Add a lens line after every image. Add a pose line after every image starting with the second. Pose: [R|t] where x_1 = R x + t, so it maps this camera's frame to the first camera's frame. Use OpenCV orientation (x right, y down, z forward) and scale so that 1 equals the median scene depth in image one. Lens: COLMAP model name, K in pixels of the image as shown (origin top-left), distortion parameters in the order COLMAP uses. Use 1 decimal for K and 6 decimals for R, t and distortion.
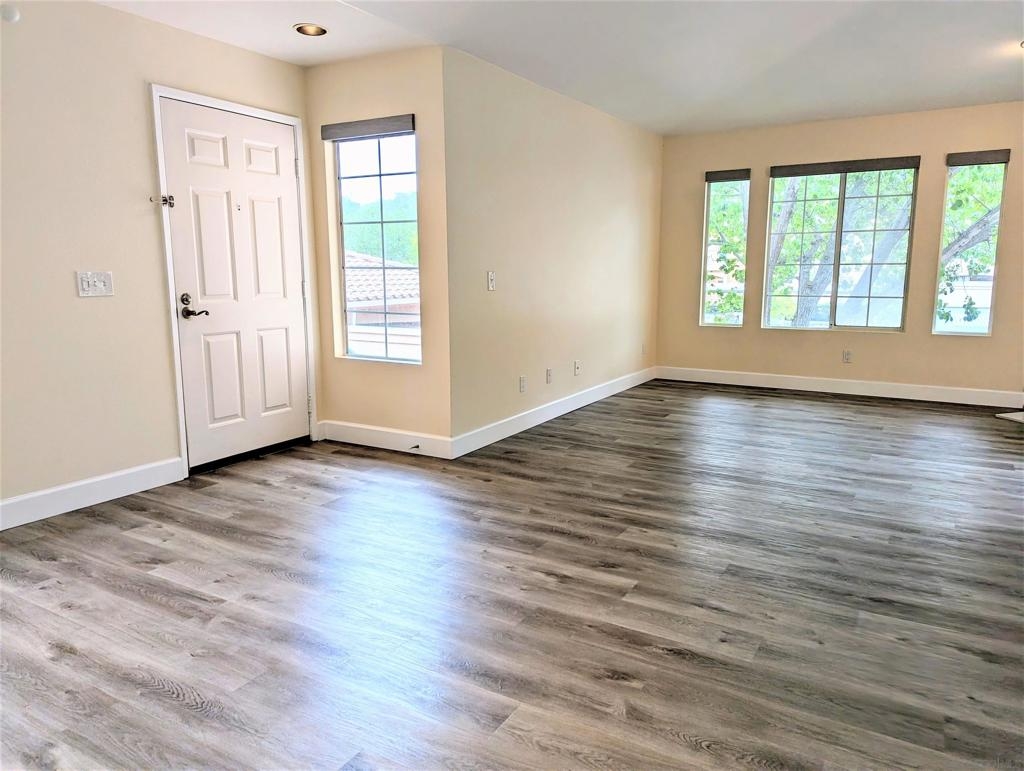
lens RADIAL K [[718.5, 0, 517.8], [0, 718.5, 369.7], [0, 0, 1]] dist [0.068039, -0.042897]
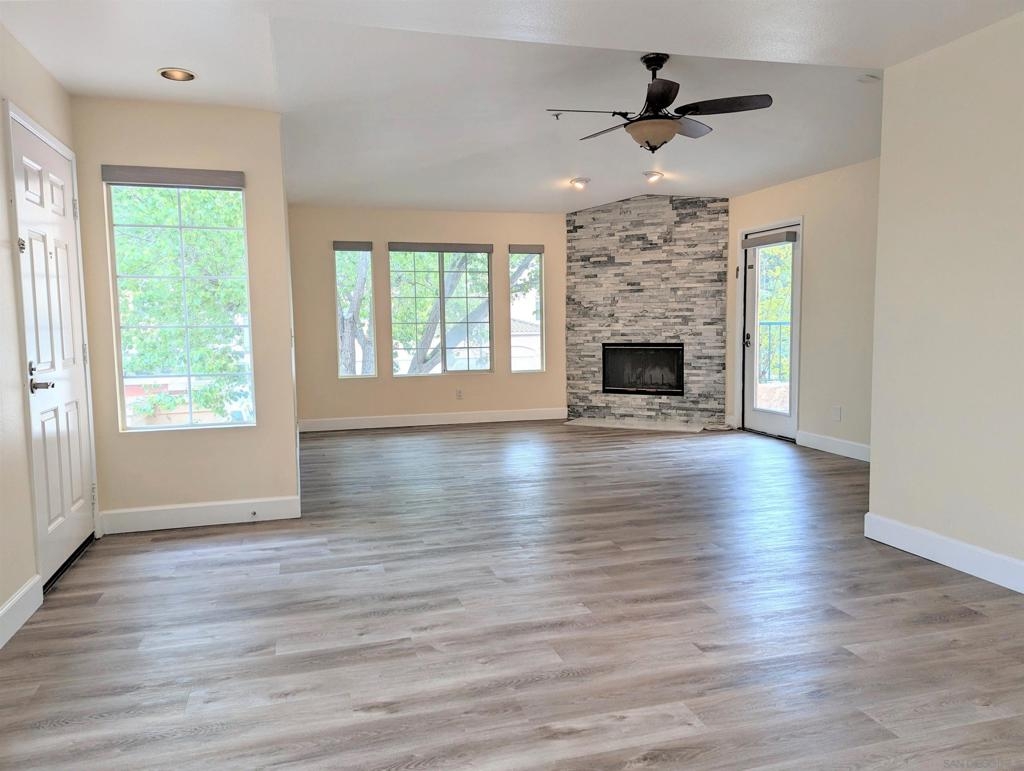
lens RADIAL K [[718.5, 0, 508.5], [0, 718.5, 400.8], [0, 0, 1]] dist [0.068039, -0.042897]
pose [[0.693697, -0.086770, 0.715021, -0.684043], [0.115639, 0.993256, 0.008345, -0.012393], [-0.710923, 0.076895, 0.699053, 0.088121]]
